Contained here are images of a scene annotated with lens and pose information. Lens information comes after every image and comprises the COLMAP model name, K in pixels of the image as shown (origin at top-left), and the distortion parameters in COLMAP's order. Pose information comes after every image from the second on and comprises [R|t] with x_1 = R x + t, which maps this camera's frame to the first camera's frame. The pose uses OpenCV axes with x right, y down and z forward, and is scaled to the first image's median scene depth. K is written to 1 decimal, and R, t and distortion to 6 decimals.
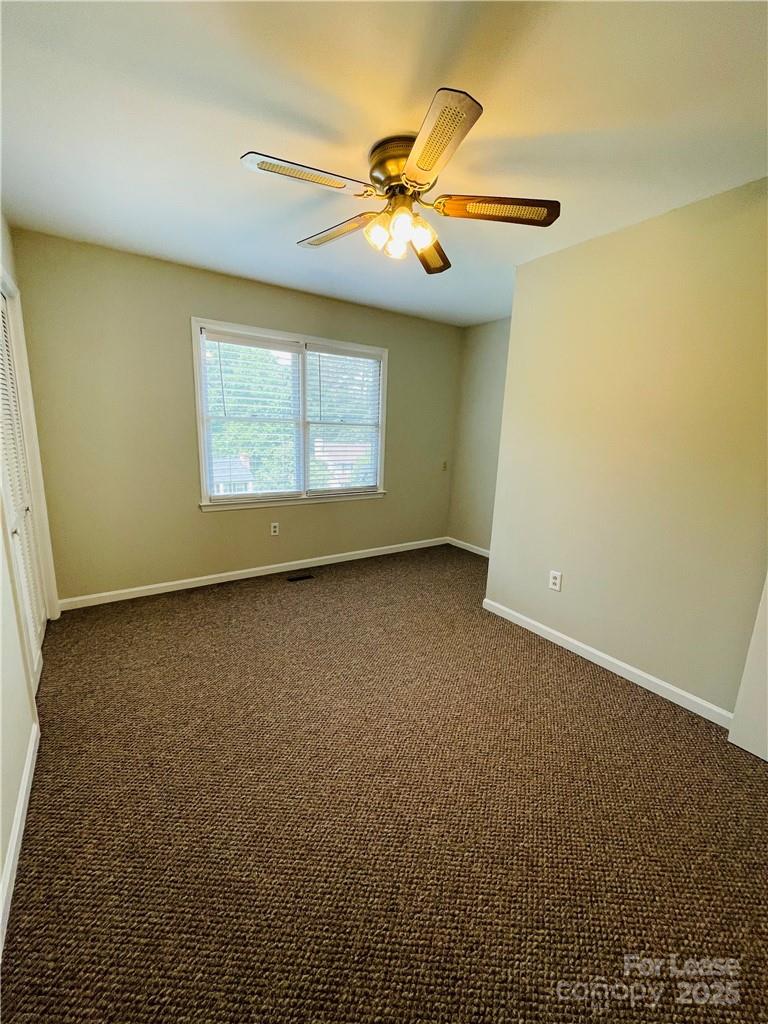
lens RADIAL K [[413.9, 0, 384.0], [0, 413.9, 512.0], [0, 0, 1]] dist [-0.001853, -0.000578]
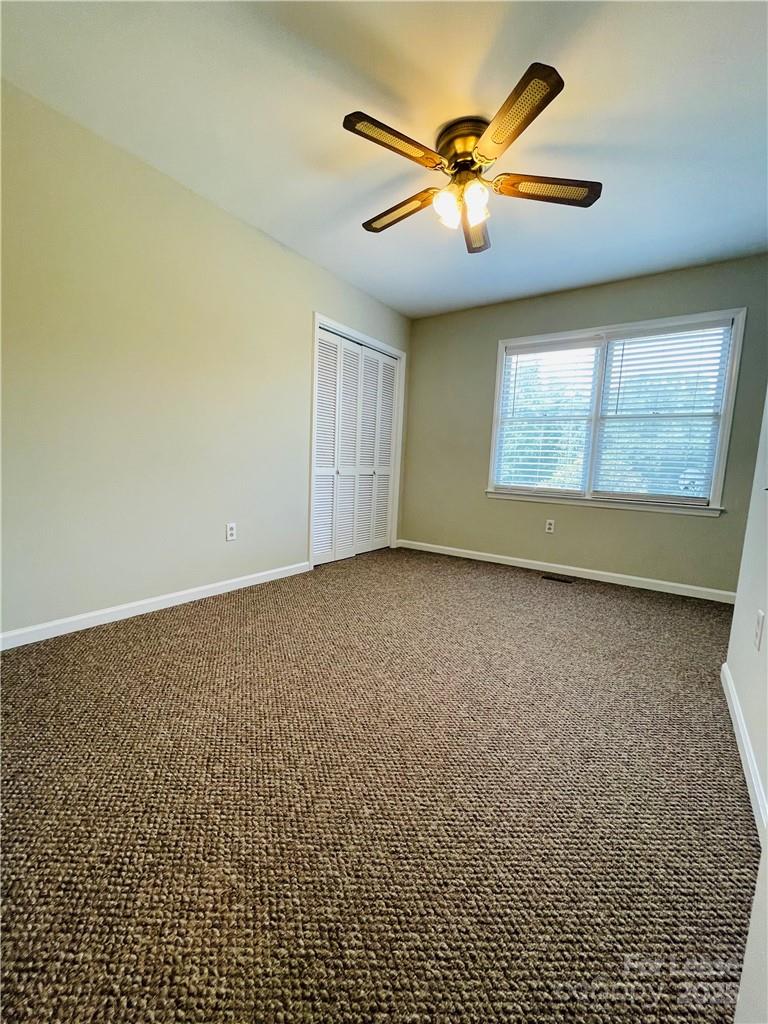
lens RADIAL K [[413.9, 0, 384.0], [0, 413.9, 512.0], [0, 0, 1]] dist [-0.001853, -0.000578]
pose [[0.351584, 0.083232, -0.932449, 0.554440], [-0.216925, 0.976174, 0.005342, 0.095428], [0.910677, 0.200393, 0.361262, 0.284673]]
